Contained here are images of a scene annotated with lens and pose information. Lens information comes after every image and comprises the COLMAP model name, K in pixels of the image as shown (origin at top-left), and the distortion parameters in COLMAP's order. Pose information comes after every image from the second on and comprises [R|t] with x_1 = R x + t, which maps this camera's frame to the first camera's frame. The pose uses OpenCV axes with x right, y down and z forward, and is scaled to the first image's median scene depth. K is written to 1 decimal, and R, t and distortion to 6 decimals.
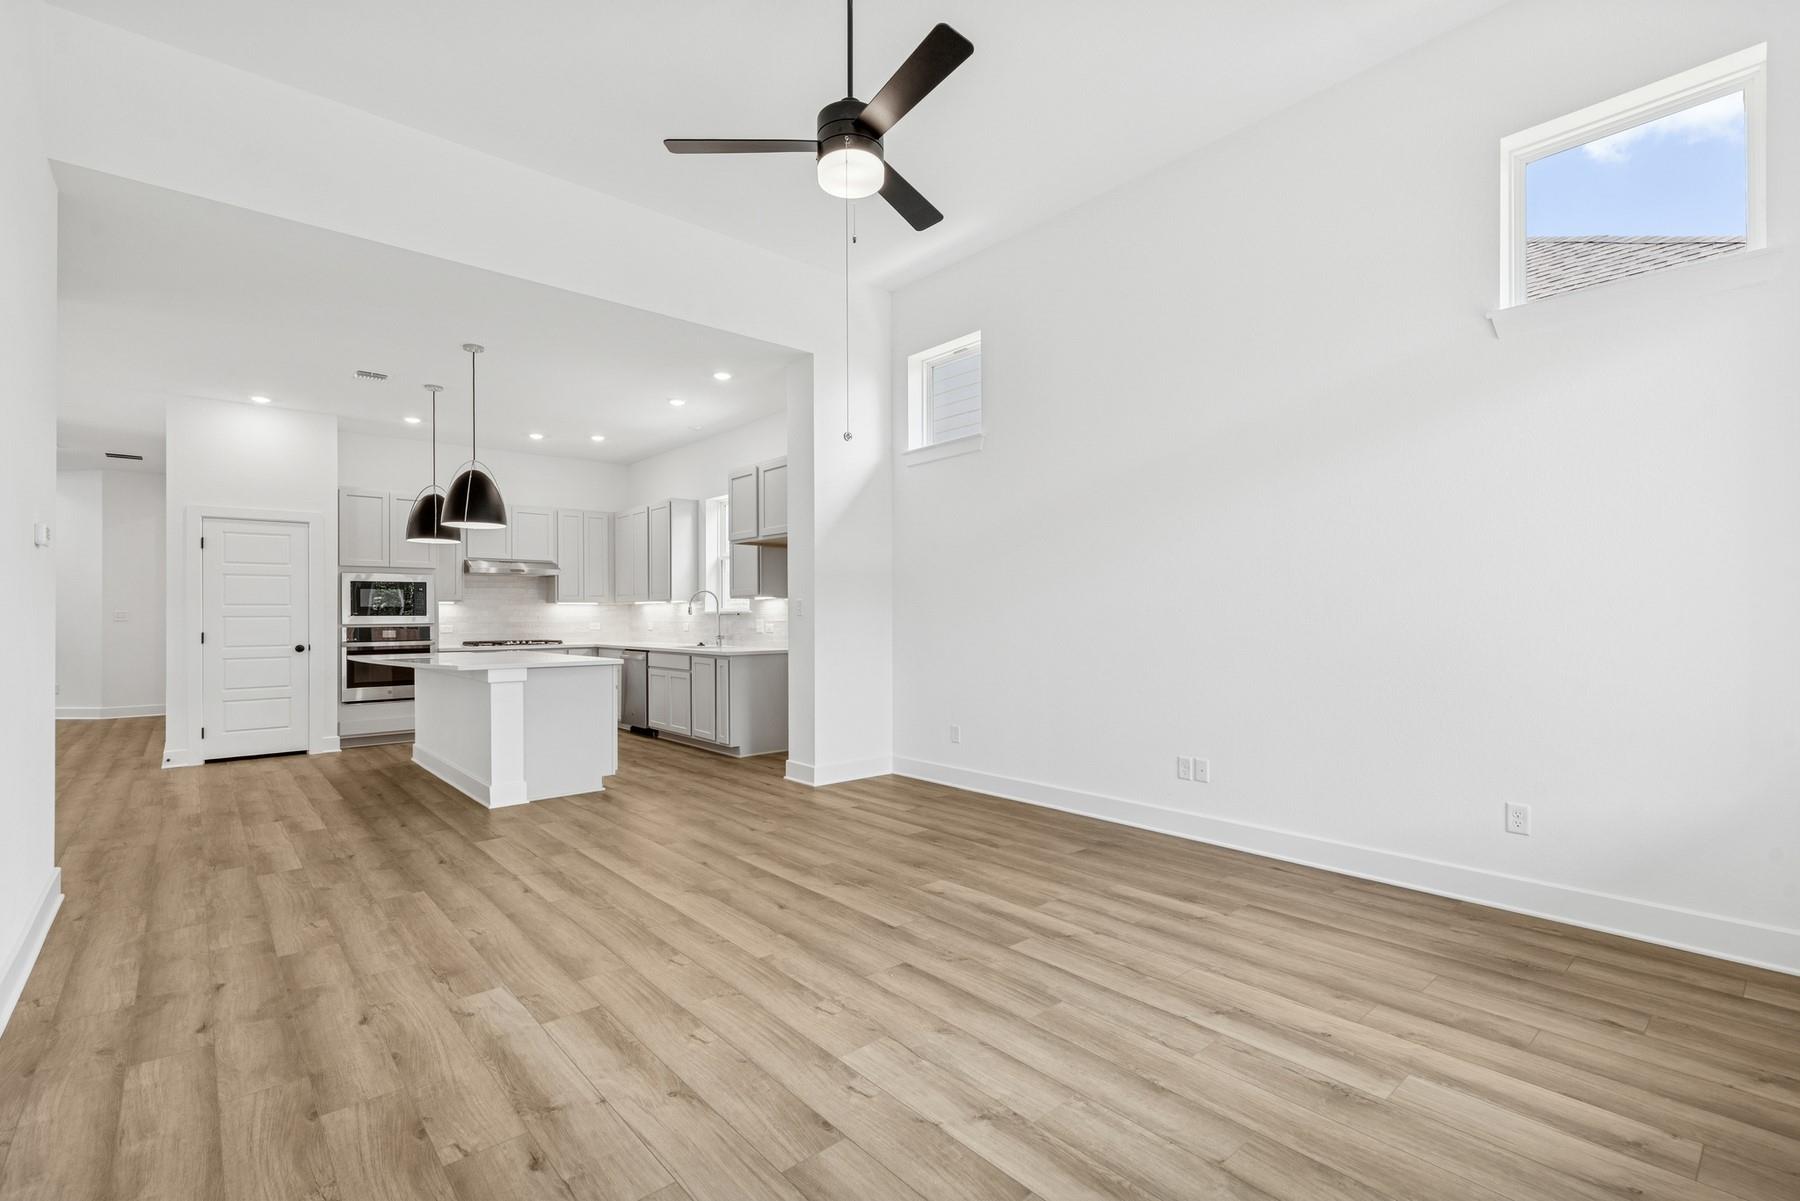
lens RADIAL K [[807.9, 0, 899.2], [0, 807.9, 608.6], [0, 0, 1]] dist [0.003313, -0.000413]
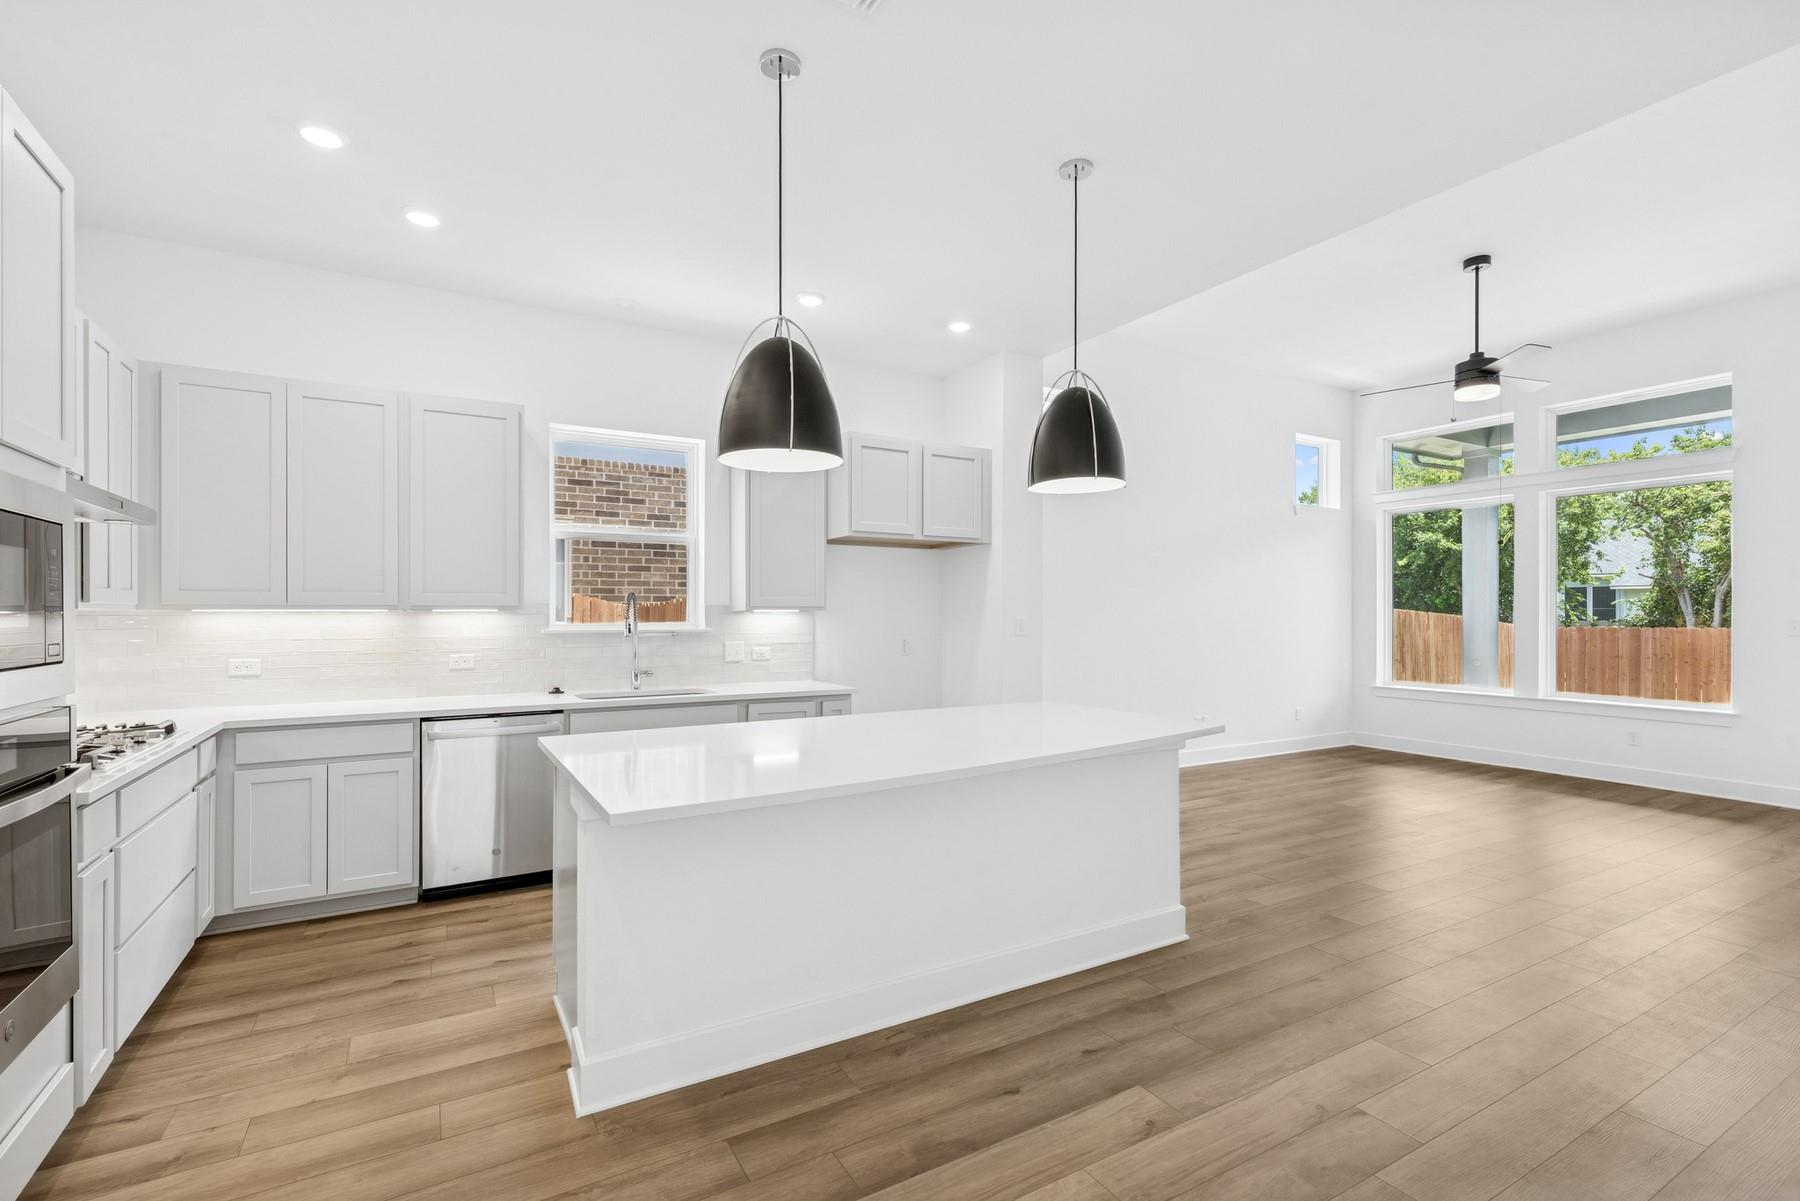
lens RADIAL K [[811.1, 0, 893.8], [0, 811.1, 611.6], [0, 0, 1]] dist [0.004650, -0.000035]
pose [[0.199189, 0.008942, 0.979920, -0.812940], [-0.008666, 0.999935, -0.007363, -0.007492], [-0.979923, -0.007026, 0.199253, 0.749238]]
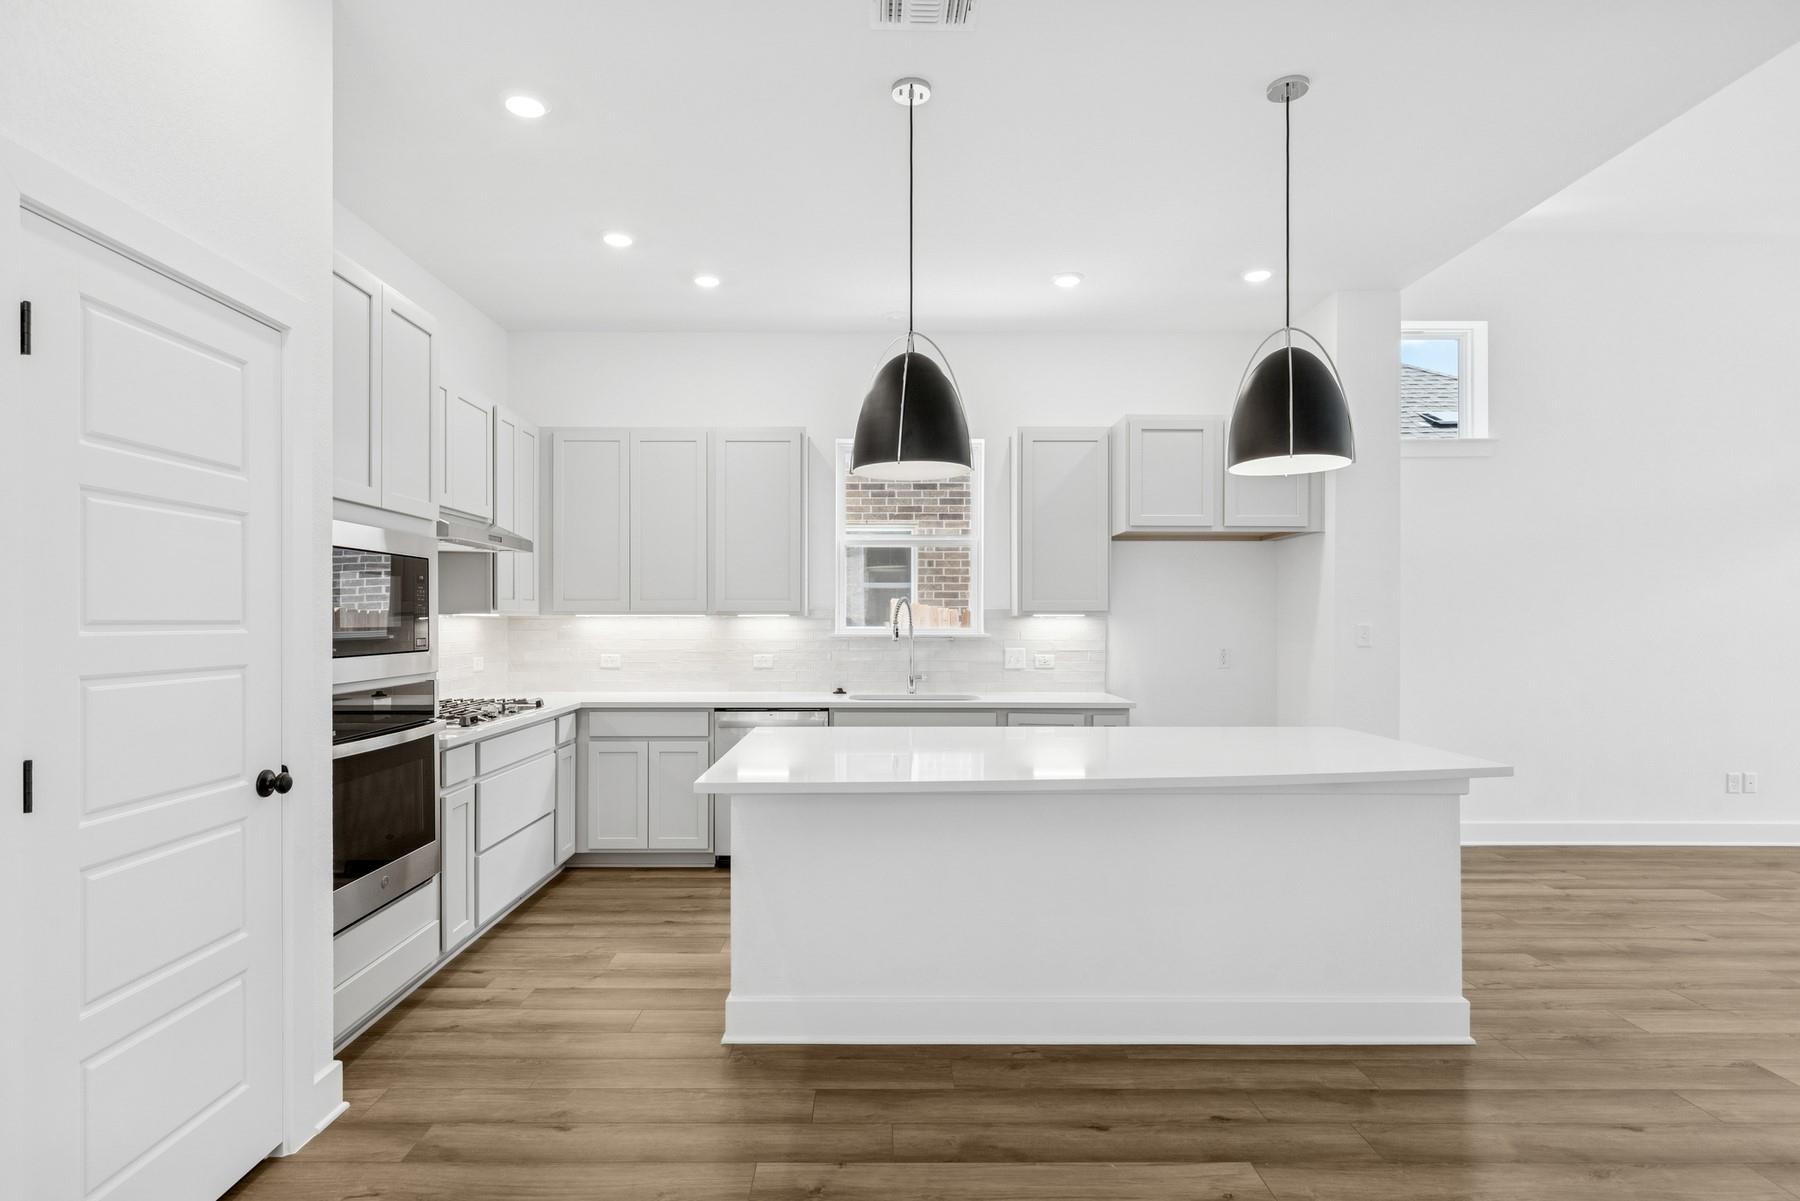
lens RADIAL K [[928.5, 0, 872.9], [0, 928.5, 616.3], [0, 0, 1]] dist [-0.002201, -0.000904]
pose [[0.661908, 0.008719, 0.749535, -0.803161], [-0.010756, 0.999940, -0.002134, -0.008611], [-0.749508, -0.006649, 0.661962, 0.611068]]
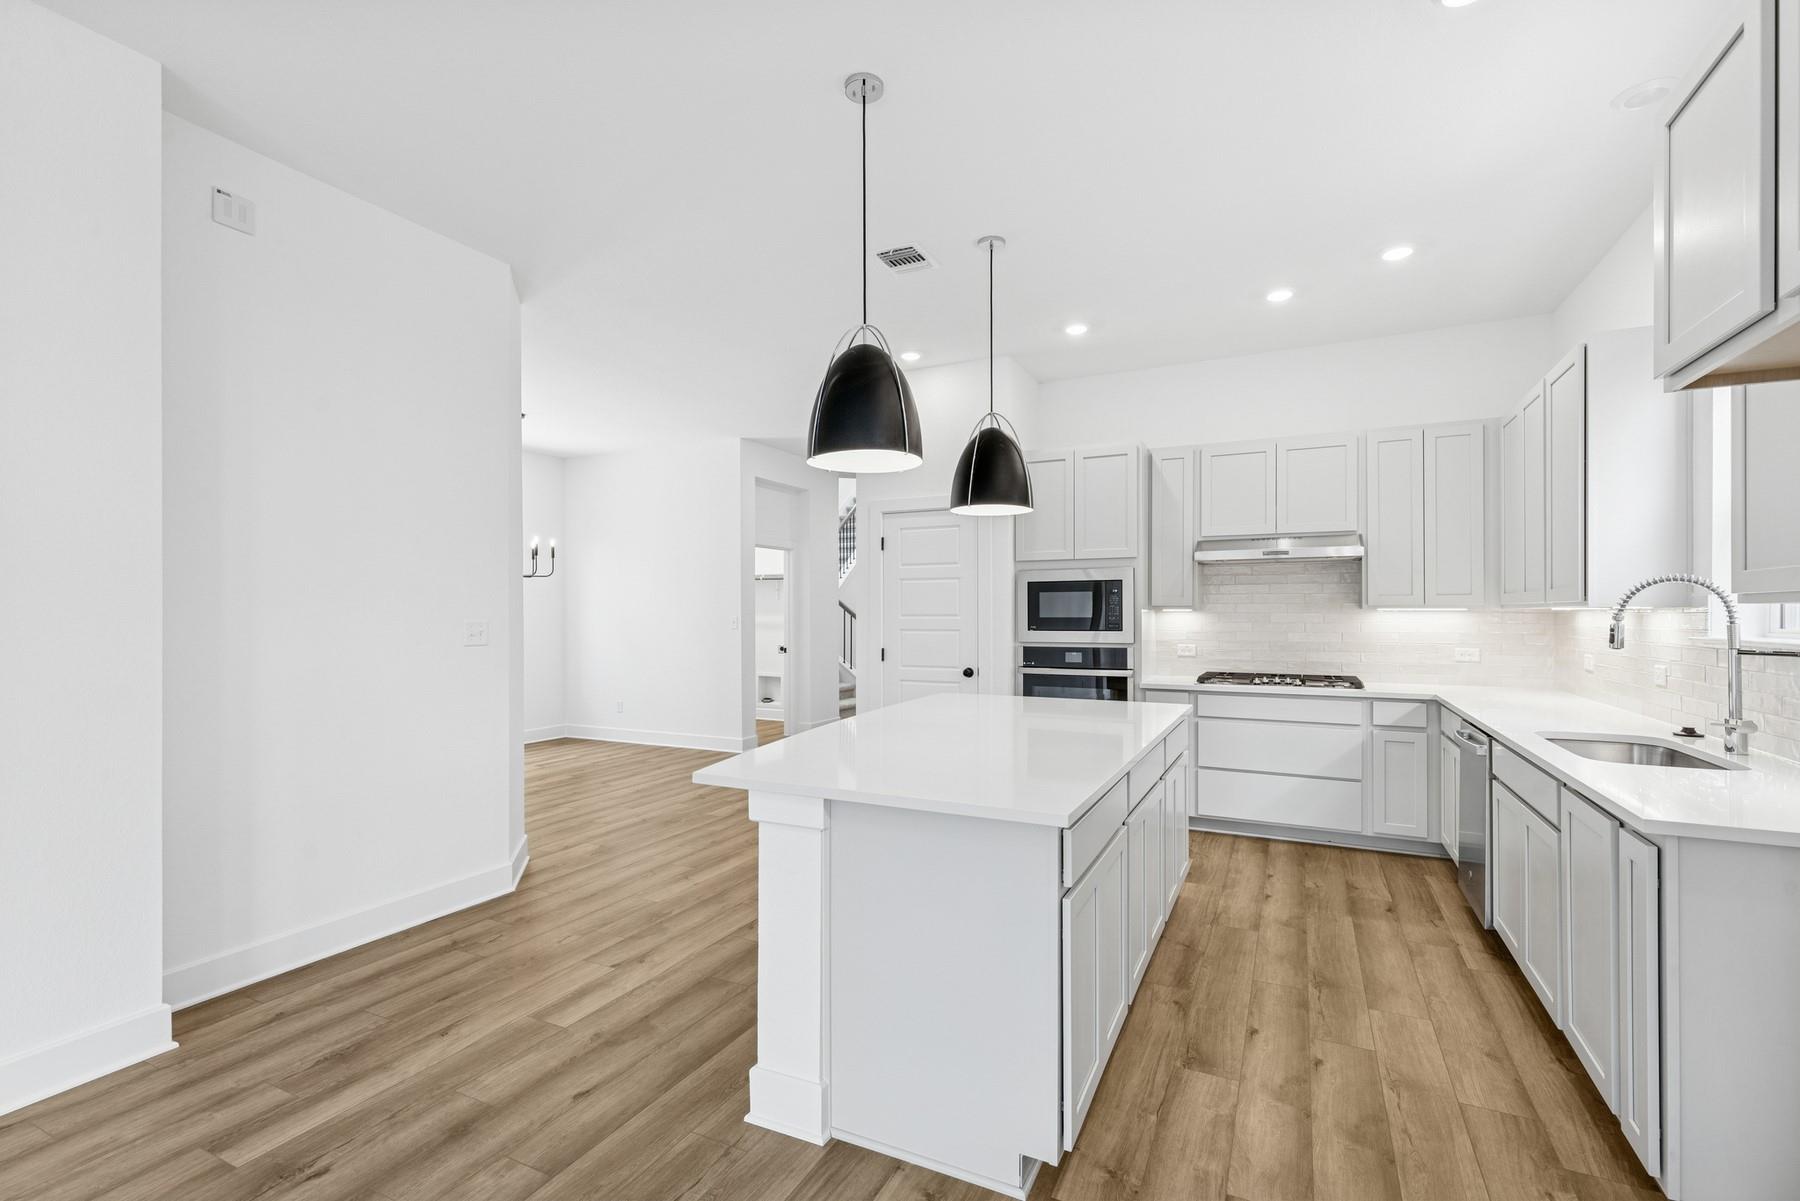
lens RADIAL K [[807.9, 0, 899.2], [0, 807.9, 608.6], [0, 0, 1]] dist [0.003313, -0.000413]
pose [[0.380408, 0.001037, -0.924818, -0.058020], [0.007879, 0.999959, 0.004362, -0.014426], [0.924785, -0.008946, 0.380384, 0.621465]]
